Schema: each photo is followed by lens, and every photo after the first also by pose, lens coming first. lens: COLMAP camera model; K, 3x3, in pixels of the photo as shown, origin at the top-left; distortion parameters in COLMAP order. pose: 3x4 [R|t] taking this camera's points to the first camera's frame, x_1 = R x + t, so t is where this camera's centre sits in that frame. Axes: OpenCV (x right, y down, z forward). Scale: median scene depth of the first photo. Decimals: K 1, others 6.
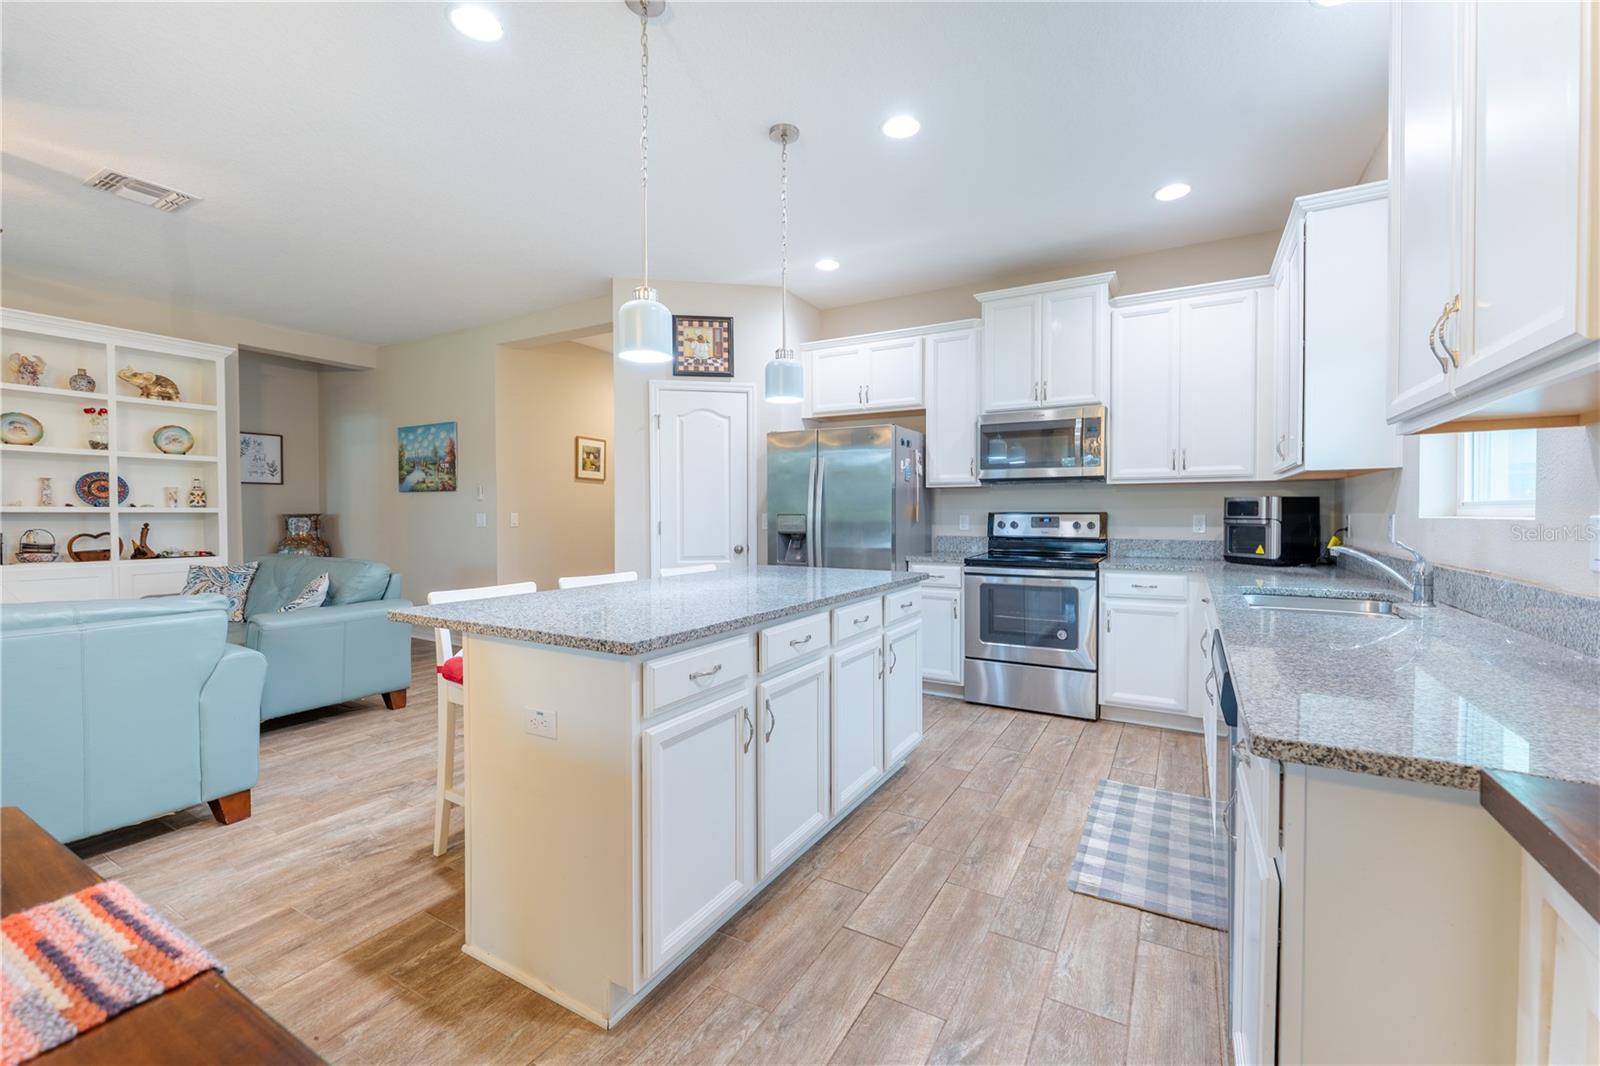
lens RADIAL K [[652.2, 0, 812.8], [0, 652.2, 527.2], [0, 0, 1]] dist [-0.001123, -0.000443]
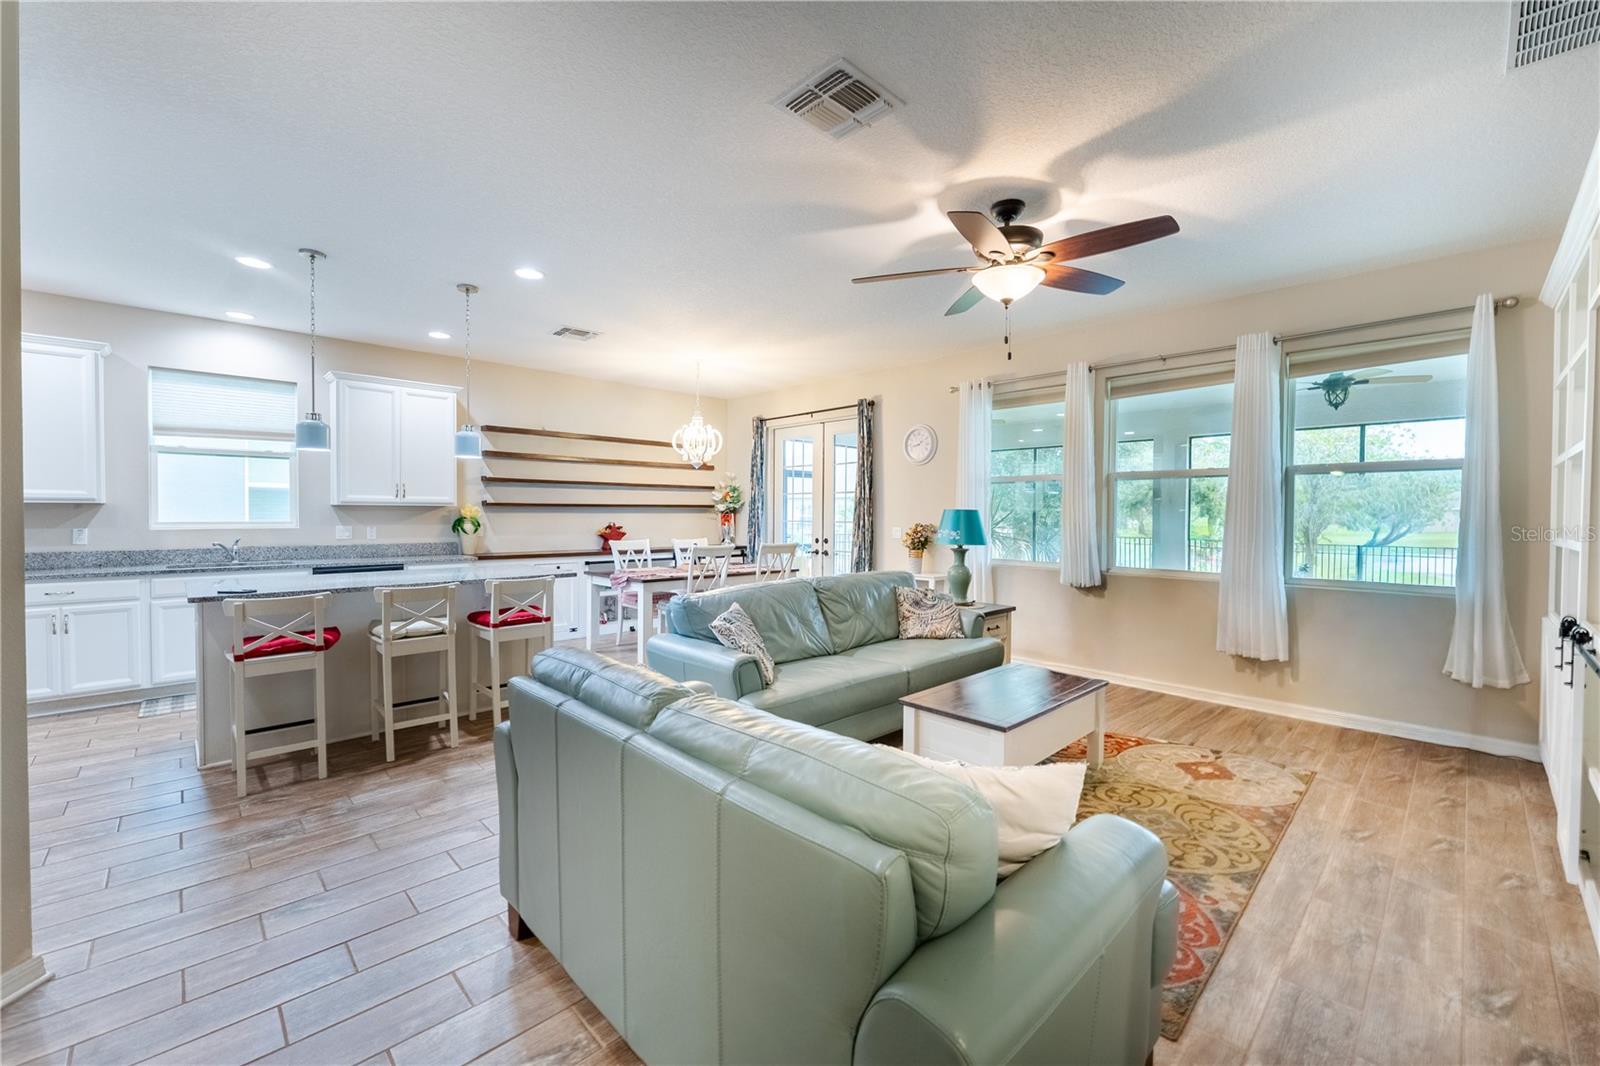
lens RADIAL K [[649.7, 0, 811.6], [0, 649.7, 526.5], [0, 0, 1]] dist [0.000239, -0.000403]
pose [[-0.961015, -0.010275, 0.276307, -0.944639], [0.001307, 0.999129, 0.041701, -0.060935], [-0.276494, 0.040436, -0.960164, 1.346885]]
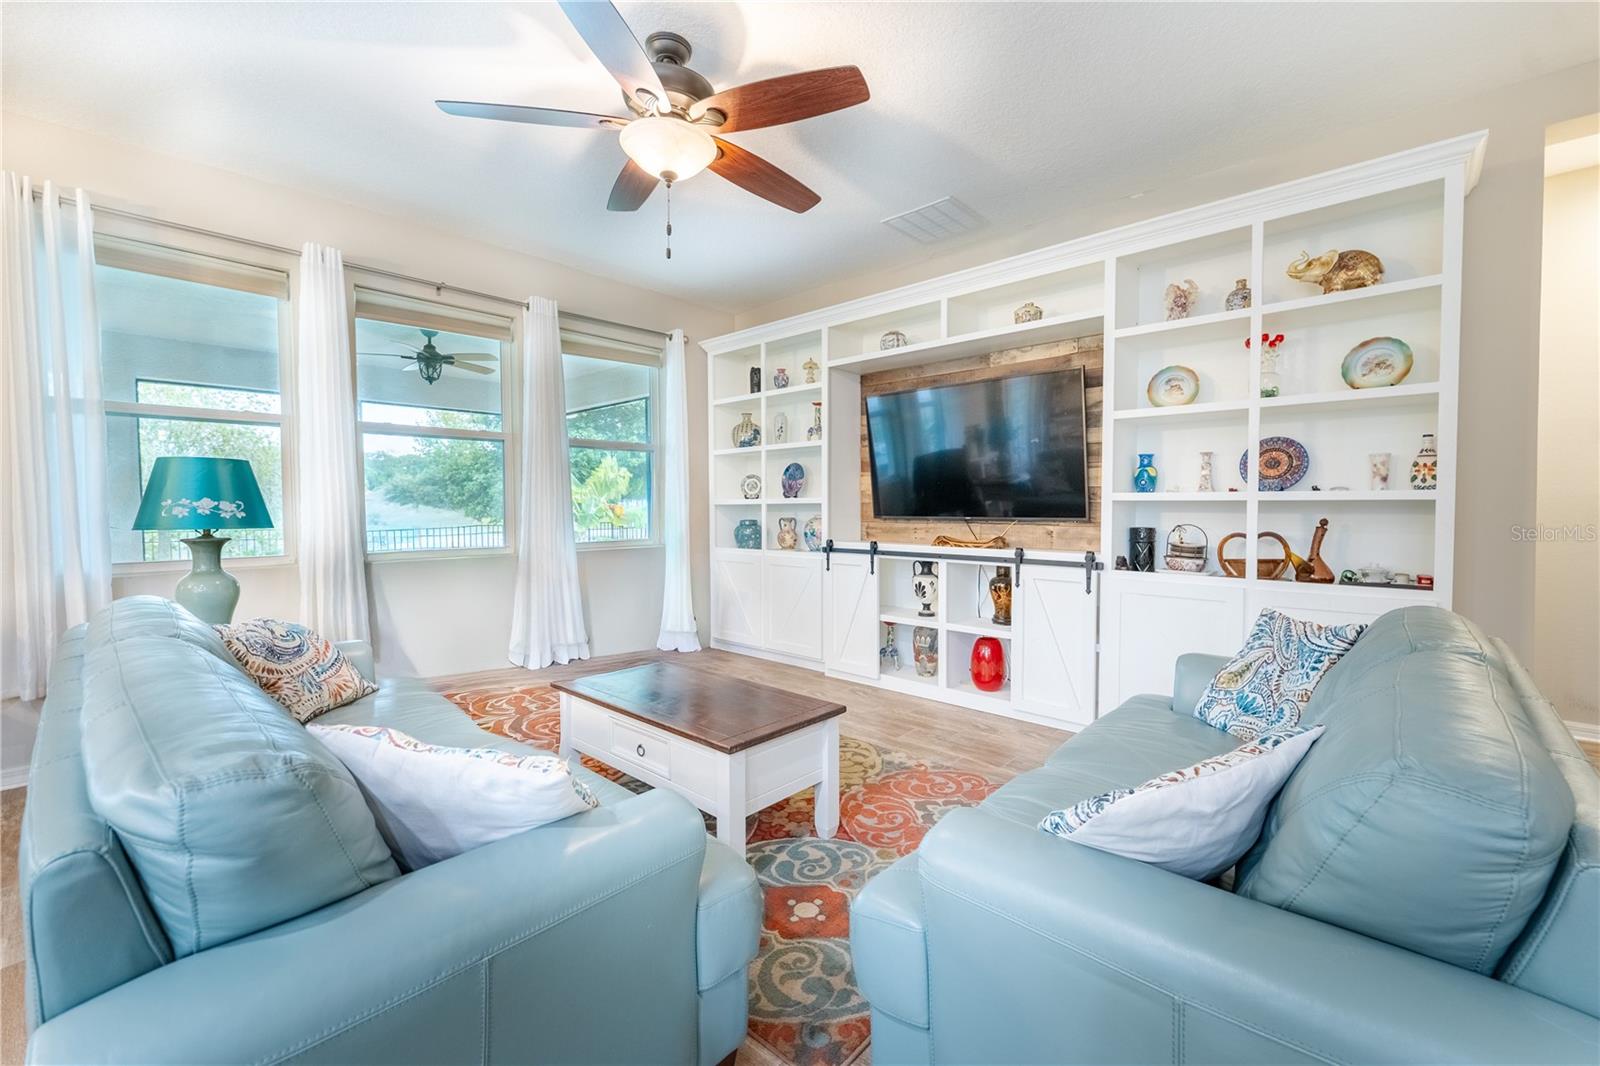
lens RADIAL K [[657.8, 0, 814.7], [0, 657.8, 528.1], [0, 0, 1]] dist [-0.001710, -0.000231]
pose [[-0.217873, 0.035648, -0.975326, -0.416382], [-0.019007, 0.998988, 0.040759, -0.015202], [0.975792, 0.027419, -0.216975, 0.800275]]
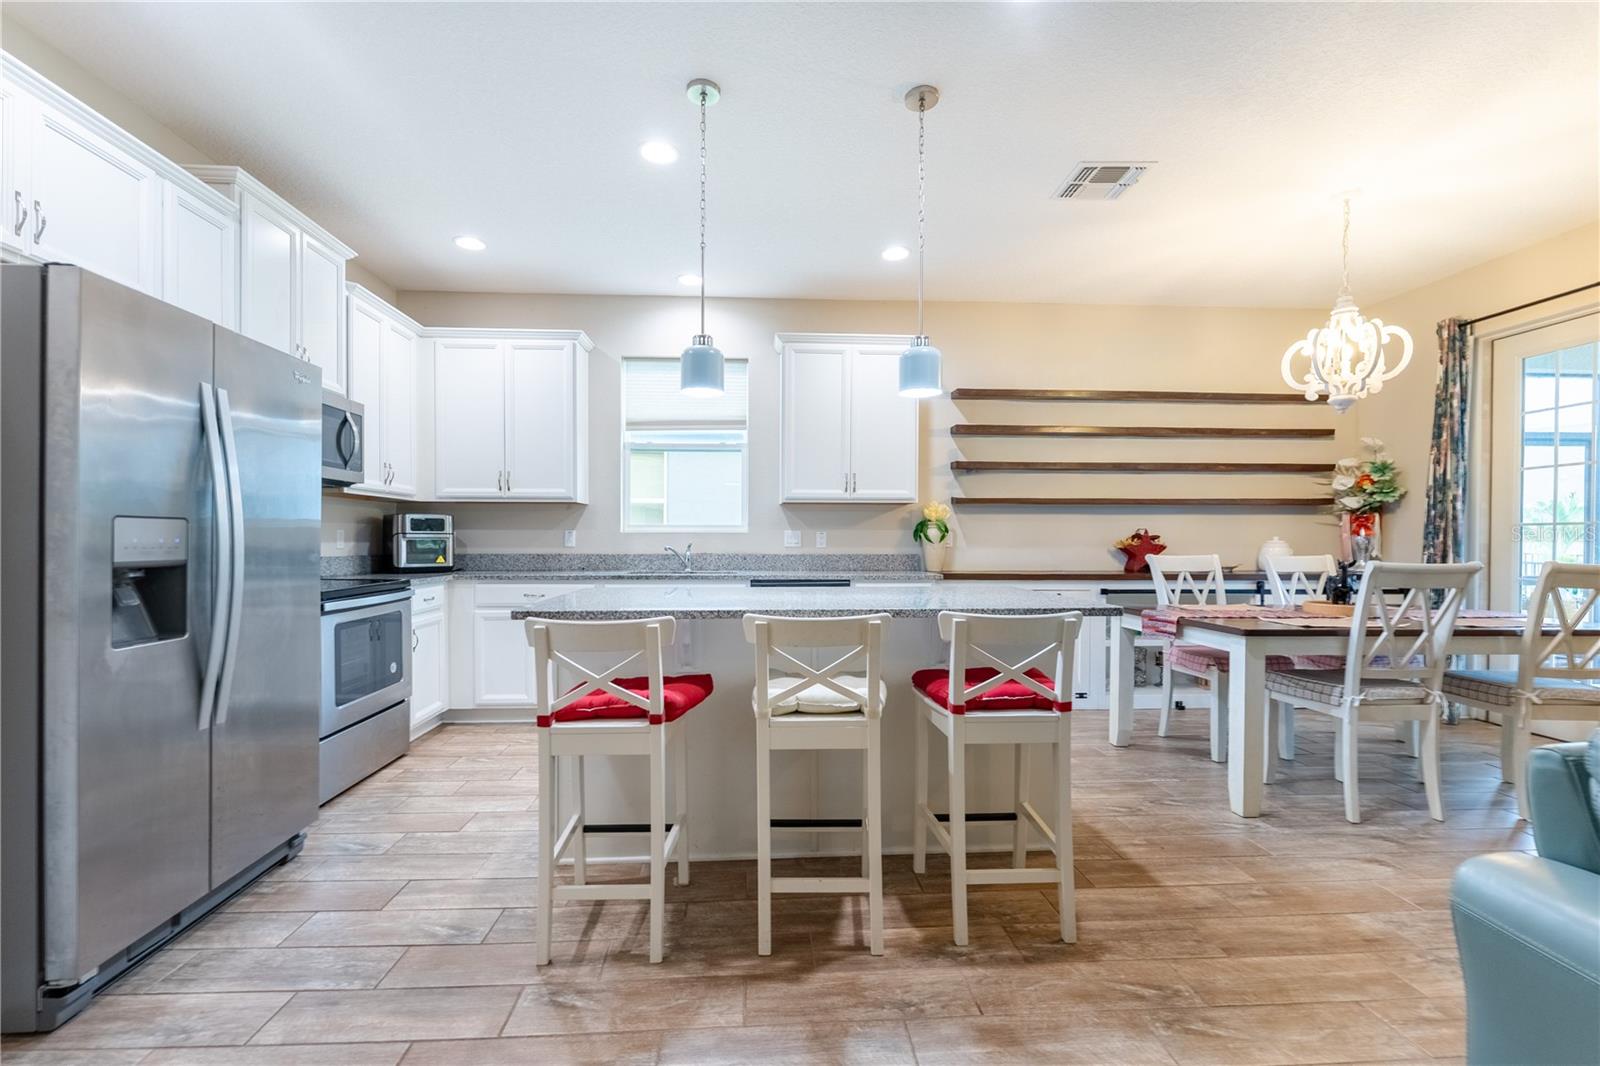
lens RADIAL K [[683.4, 0, 784.9], [0, 683.4, 547.7], [0, 0, 1]] dist [-0.001474, -0.000337]
pose [[-0.537371, -0.010706, 0.843278, -0.588278], [0.017123, 0.999575, 0.023602, -0.004828], [-0.843172, 0.027123, -0.536959, 0.937953]]
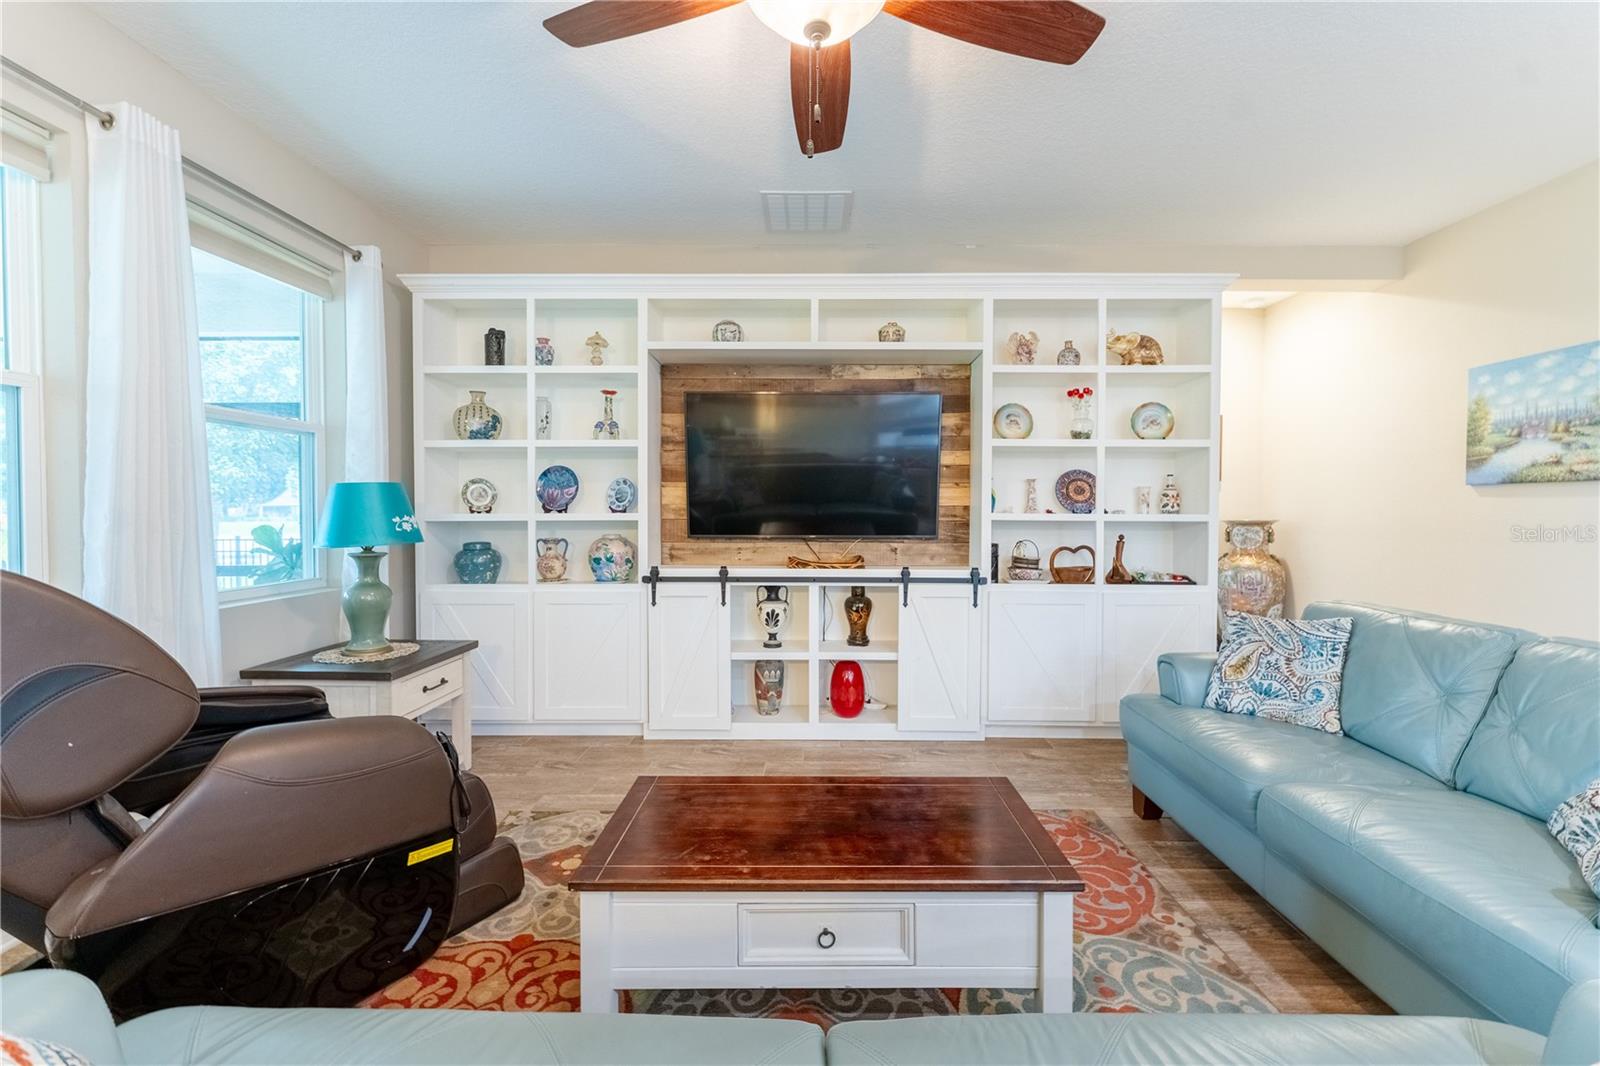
lens RADIAL K [[649.7, 0, 811.6], [0, 649.7, 526.5], [0, 0, 1]] dist [0.000239, -0.000403]
pose [[0.486728, 0.021852, -0.873280, -0.629348], [-0.022519, 0.999669, 0.012464, -0.019812], [0.873263, 0.013599, 0.487059, 0.370931]]
